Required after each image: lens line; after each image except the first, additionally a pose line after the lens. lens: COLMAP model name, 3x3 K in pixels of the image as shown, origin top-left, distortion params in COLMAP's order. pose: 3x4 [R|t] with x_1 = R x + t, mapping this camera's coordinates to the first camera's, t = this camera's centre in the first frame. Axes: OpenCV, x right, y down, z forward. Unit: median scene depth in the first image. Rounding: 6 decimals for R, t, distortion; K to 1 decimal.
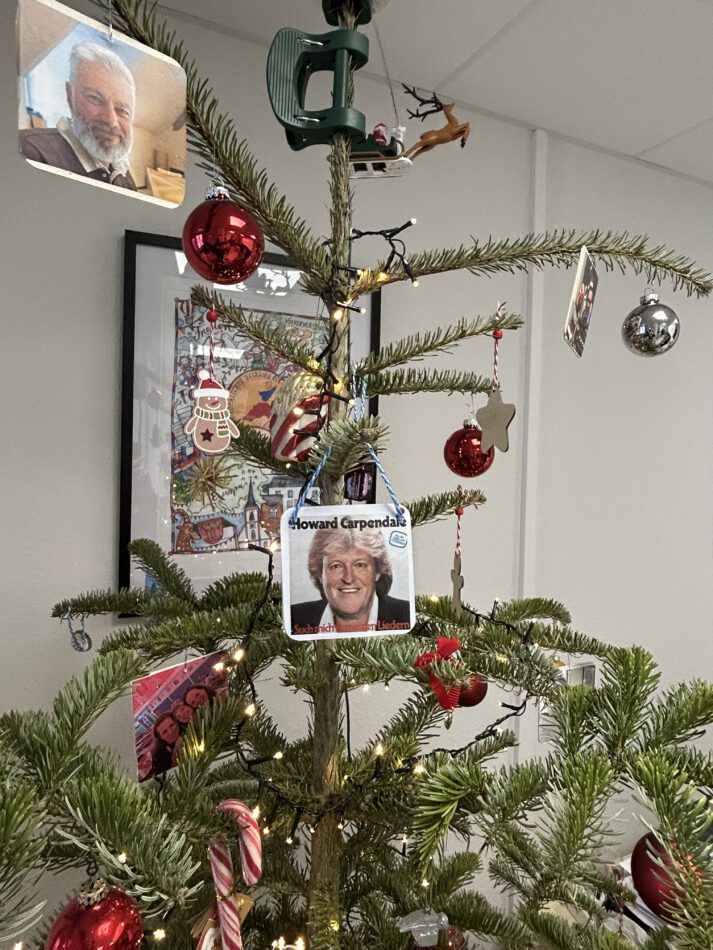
lens RADIAL K [[596.7, 0, 355.6], [0, 596.7, 474.7], [0, 0, 1]] dist [-0.007126, -0.002397]
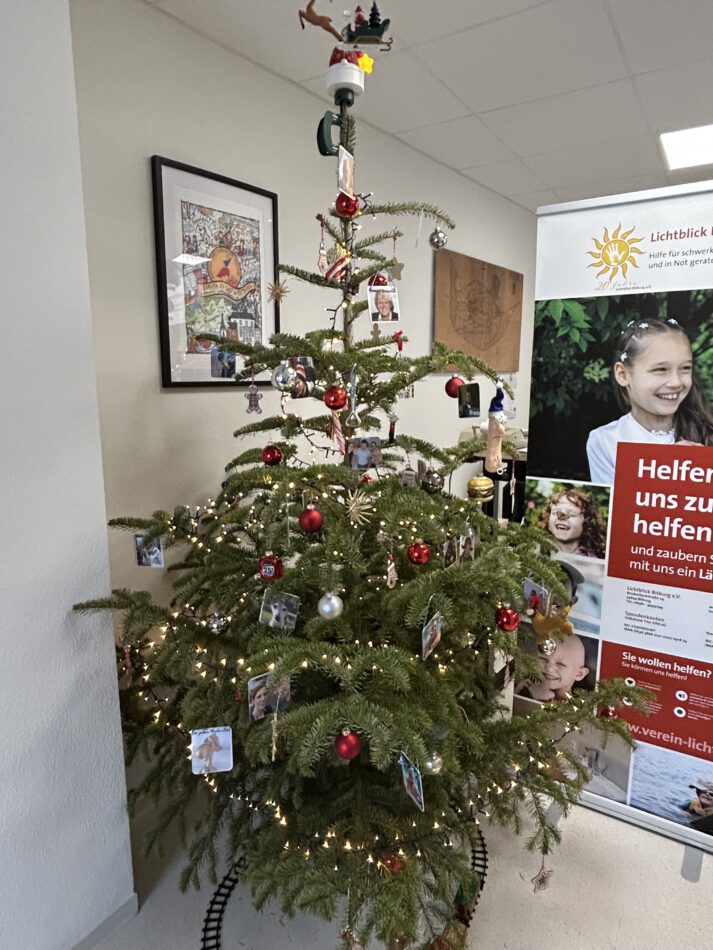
lens RADIAL K [[596.7, 0, 357.7], [0, 596.7, 474.7], [0, 0, 1]] dist [-0.007126, -0.002397]
pose [[0.887428, -0.101365, 0.449664, -1.261113], [0.030307, 0.986241, 0.162511, 0.393569], [-0.459950, -0.130589, 0.878290, -1.498684]]
